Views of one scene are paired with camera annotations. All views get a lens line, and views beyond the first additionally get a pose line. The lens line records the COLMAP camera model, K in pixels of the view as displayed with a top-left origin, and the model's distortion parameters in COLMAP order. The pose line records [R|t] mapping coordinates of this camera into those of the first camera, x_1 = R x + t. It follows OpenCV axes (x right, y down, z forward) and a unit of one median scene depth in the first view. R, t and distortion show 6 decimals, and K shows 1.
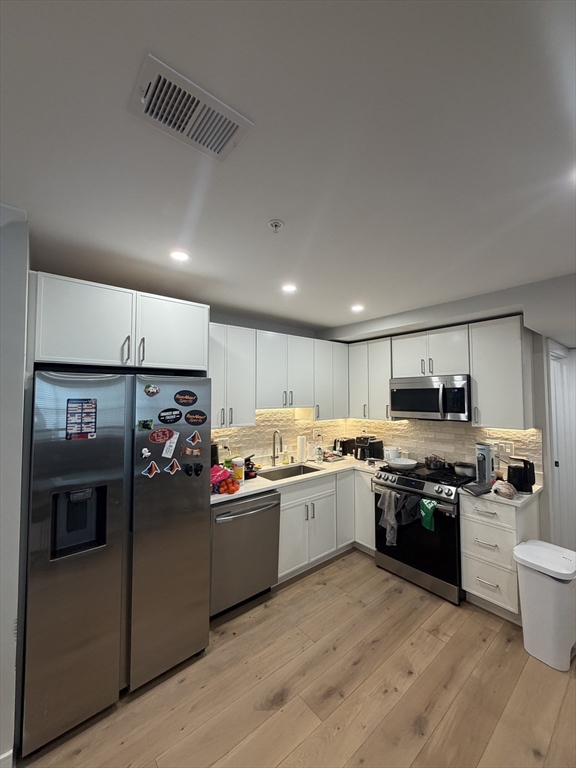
lens RADIAL K [[307.0, 0, 286.5], [0, 307.0, 381.9], [0, 0, 1]] dist [-0.003210, -0.000315]
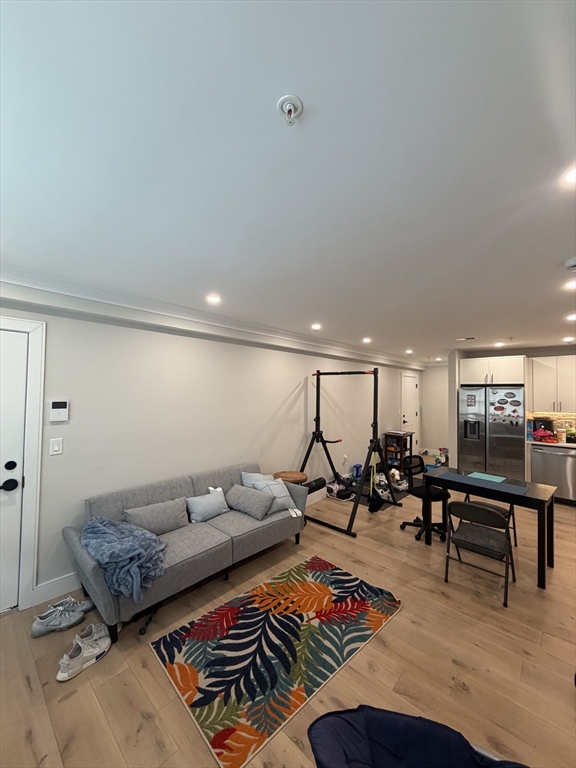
lens RADIAL K [[307.0, 0, 286.9], [0, 307.0, 383.2], [0, 0, 1]] dist [-0.003210, -0.000315]
pose [[0.126071, -0.023850, -0.991734, 1.574284], [0.032085, 0.999286, -0.019953, -0.045647], [0.991502, -0.029305, 0.126746, -0.933570]]
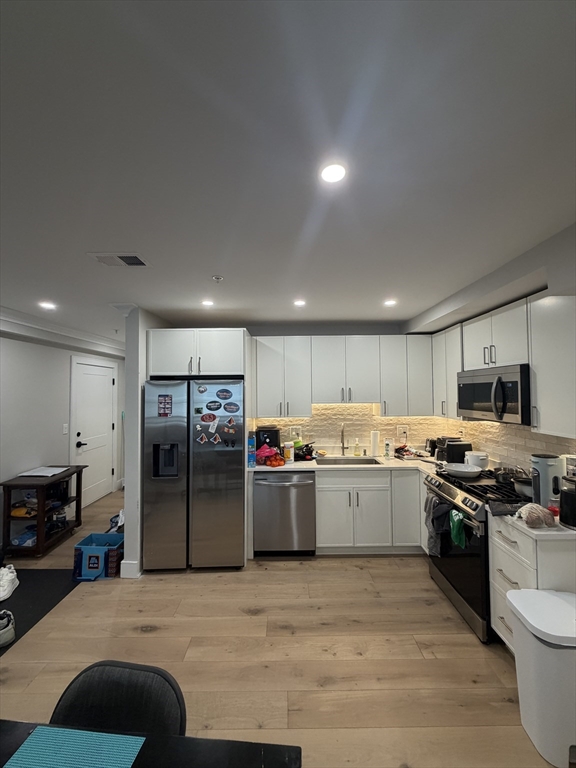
lens RADIAL K [[307.0, 0, 287.2], [0, 307.0, 382.7], [0, 0, 1]] dist [-0.003210, -0.000315]
pose [[0.770273, -0.022015, -0.637334, 0.684102], [0.033754, 0.999410, 0.006272, -0.002325], [0.636820, -0.026344, 0.770562, 0.034754]]
